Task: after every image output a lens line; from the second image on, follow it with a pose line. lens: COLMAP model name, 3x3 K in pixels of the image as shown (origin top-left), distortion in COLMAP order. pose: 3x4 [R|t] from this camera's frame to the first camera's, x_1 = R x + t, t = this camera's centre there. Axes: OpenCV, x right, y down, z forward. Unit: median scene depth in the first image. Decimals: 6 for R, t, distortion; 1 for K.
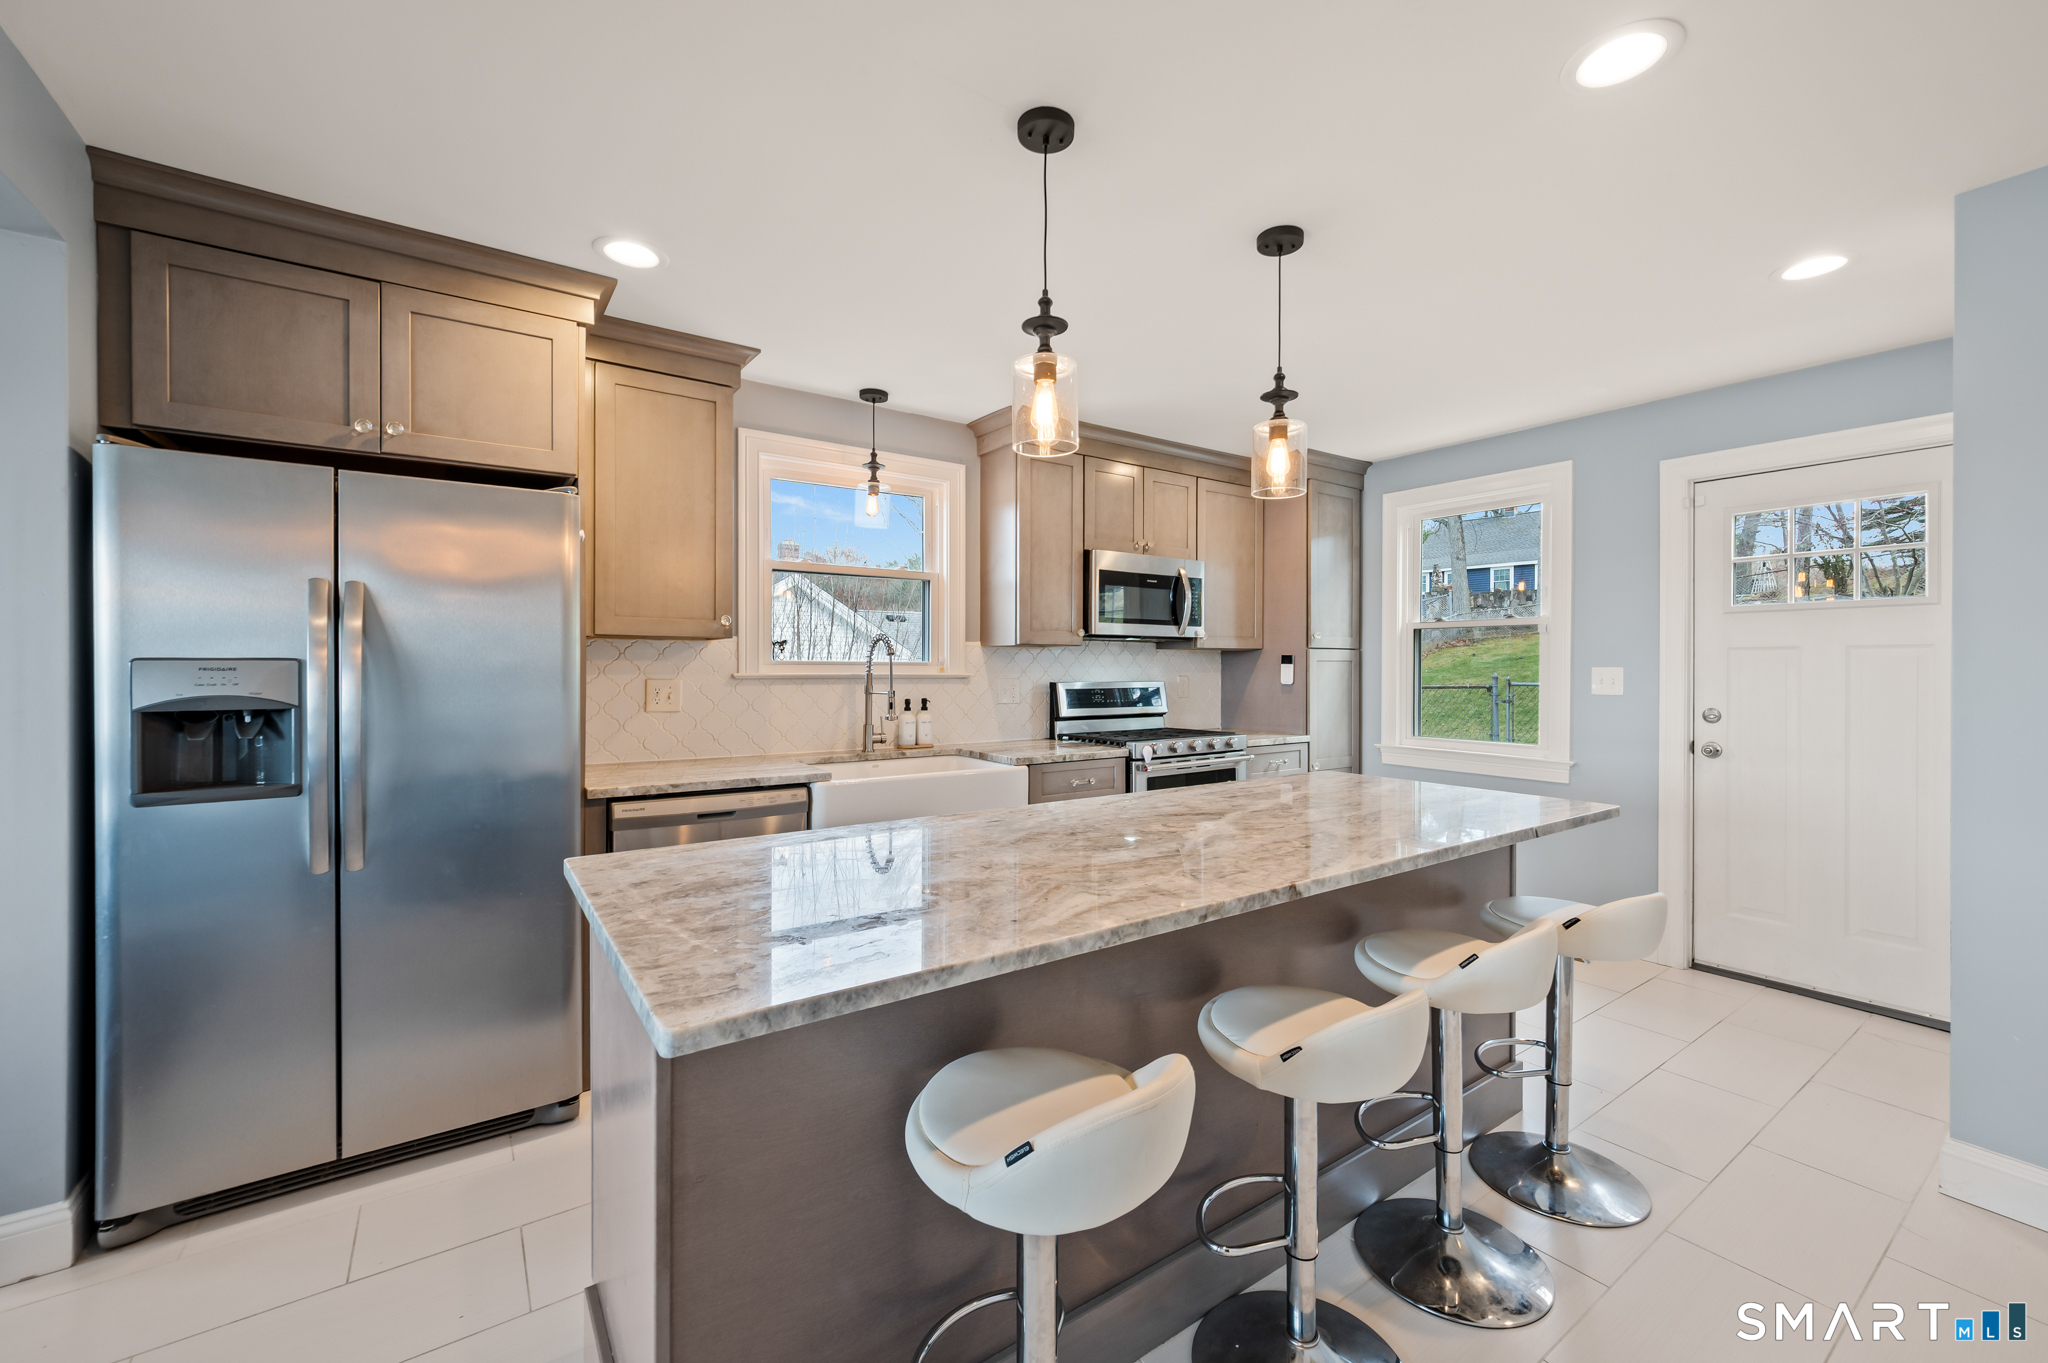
lens RADIAL K [[839.6, 0, 1056.8], [0, 839.6, 670.5], [0, 0, 1]] dist [-0.000379, 0.001026]
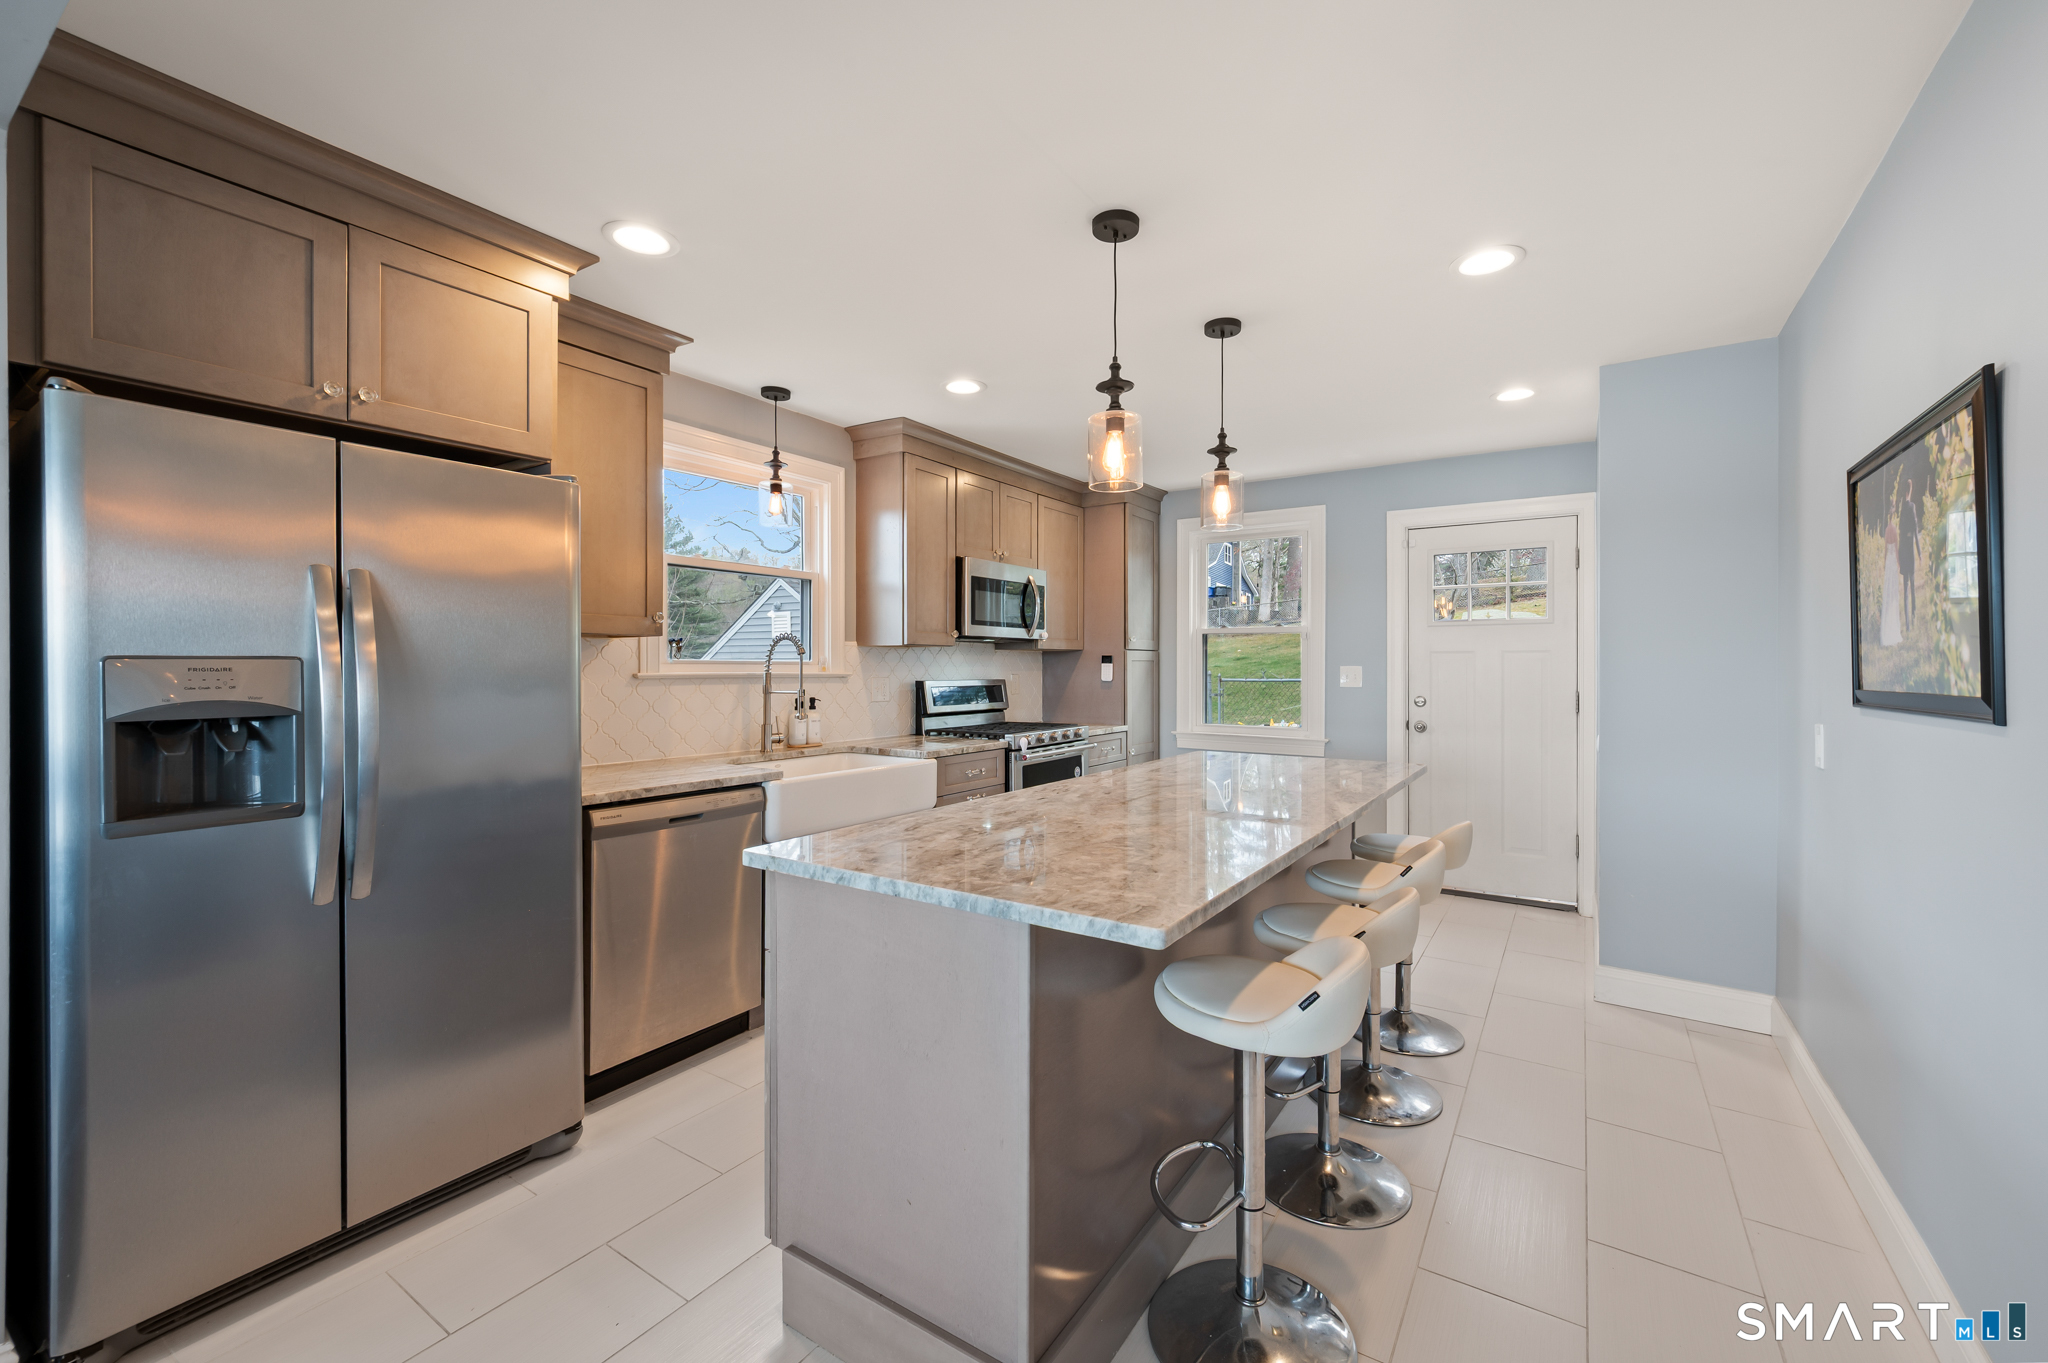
lens RADIAL K [[839.6, 0, 1065.4], [0, 839.6, 667.2], [0, 0, 1]] dist [-0.000379, 0.001026]
pose [[0.928001, -0.001807, 0.372574, -0.289045], [0.002958, 0.999992, -0.002519, 0.000600], [-0.372567, 0.003439, 0.927999, -0.055612]]
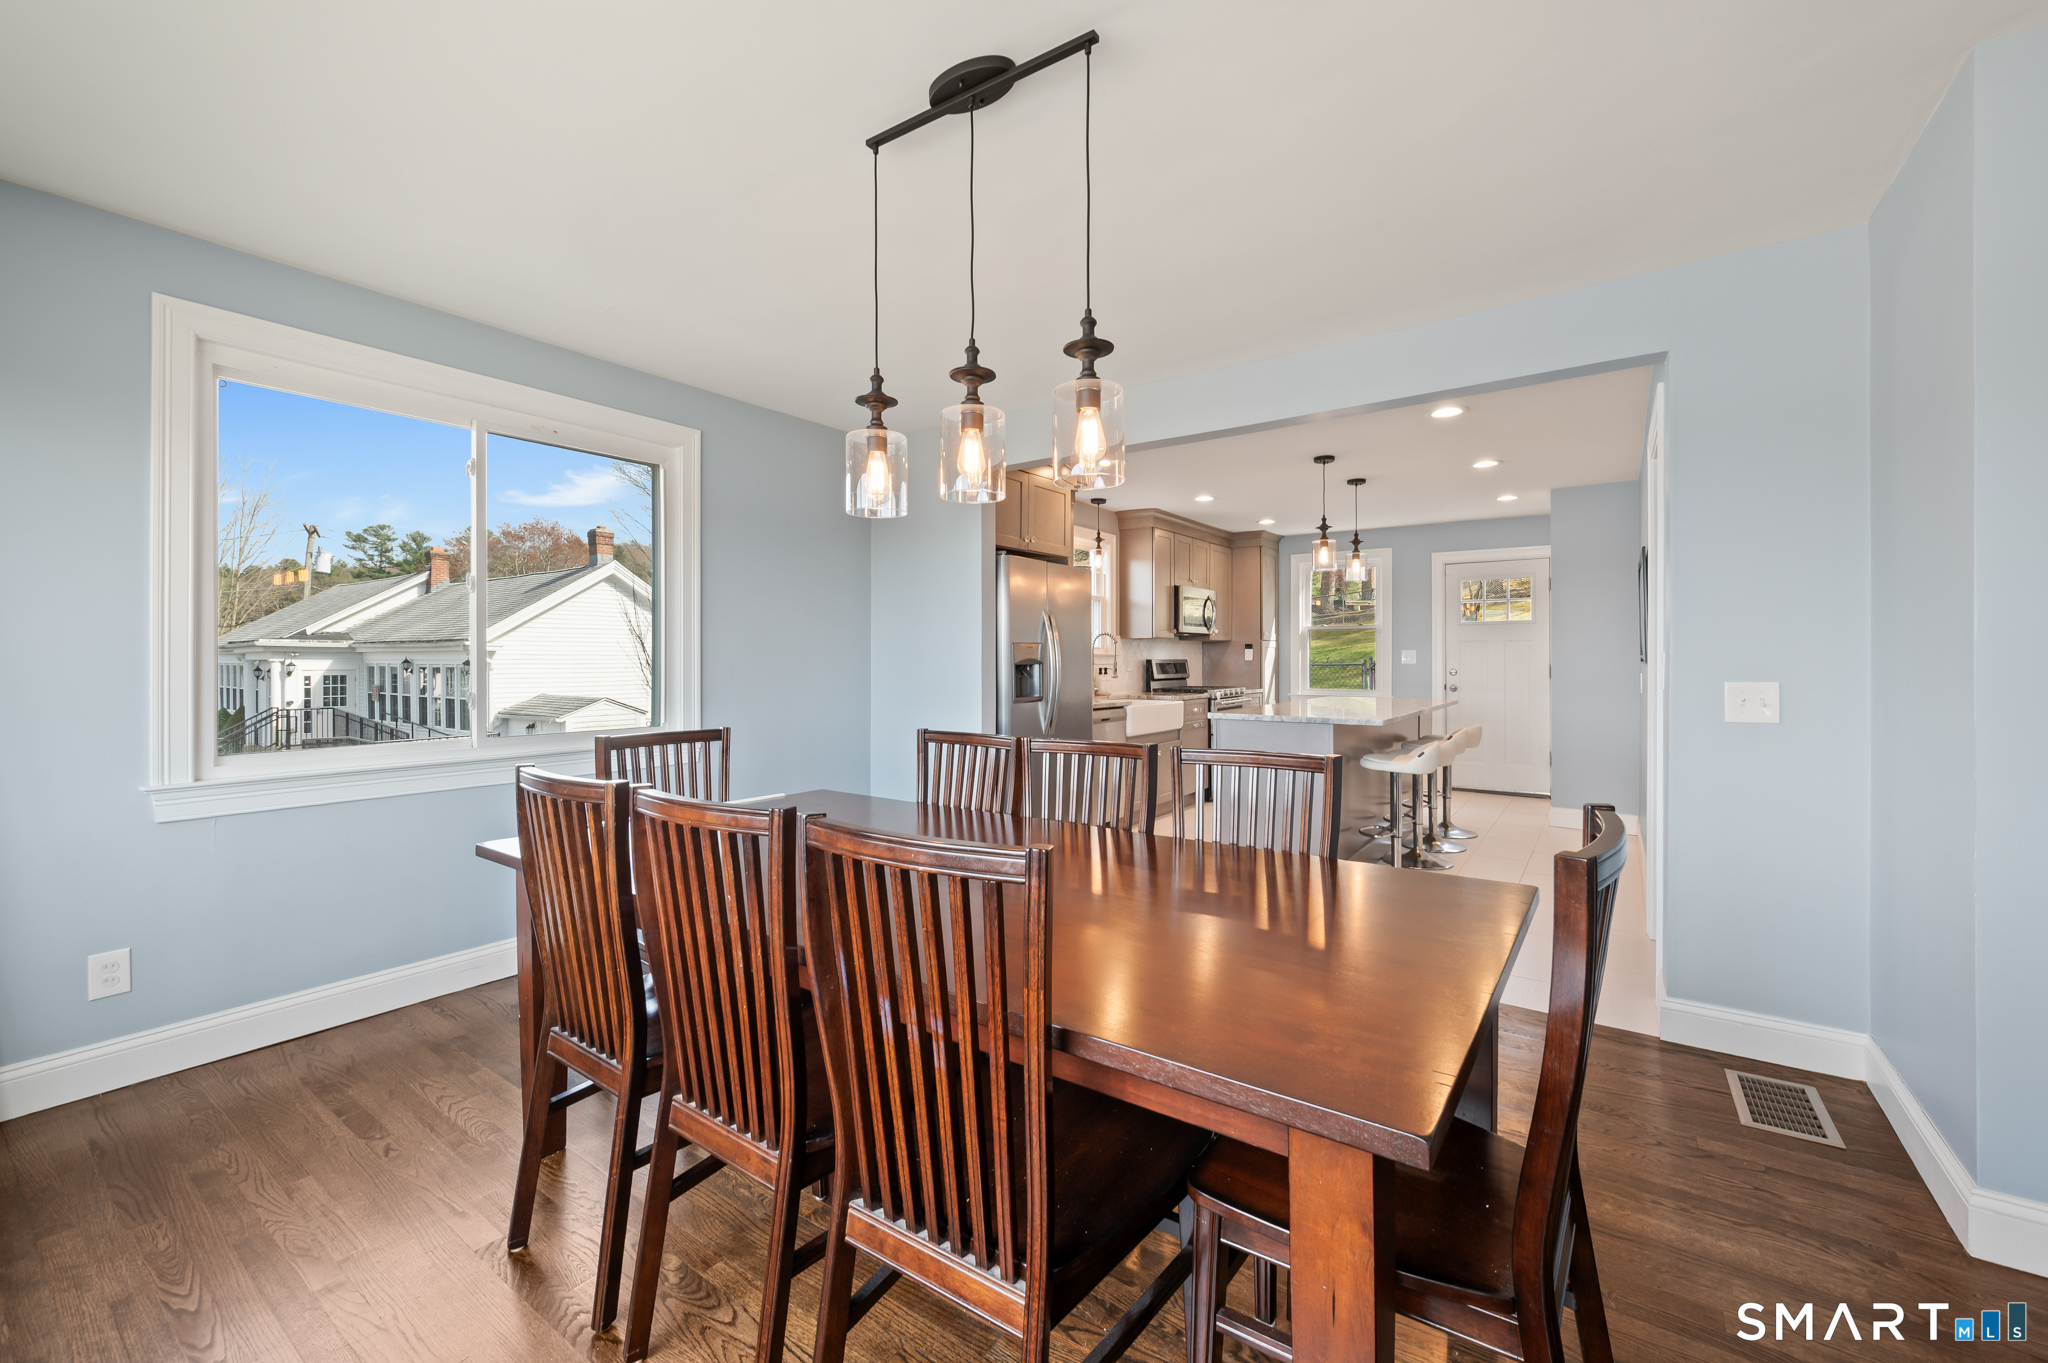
lens RADIAL K [[839.6, 0, 1068.8], [0, 839.6, 655.0], [0, 0, 1]] dist [-0.000379, 0.001026]
pose [[0.937201, -0.001865, 0.348784, -0.979841], [0.004621, 0.999964, -0.007070, 0.021687], [-0.348759, 0.008237, 0.937176, -0.735678]]
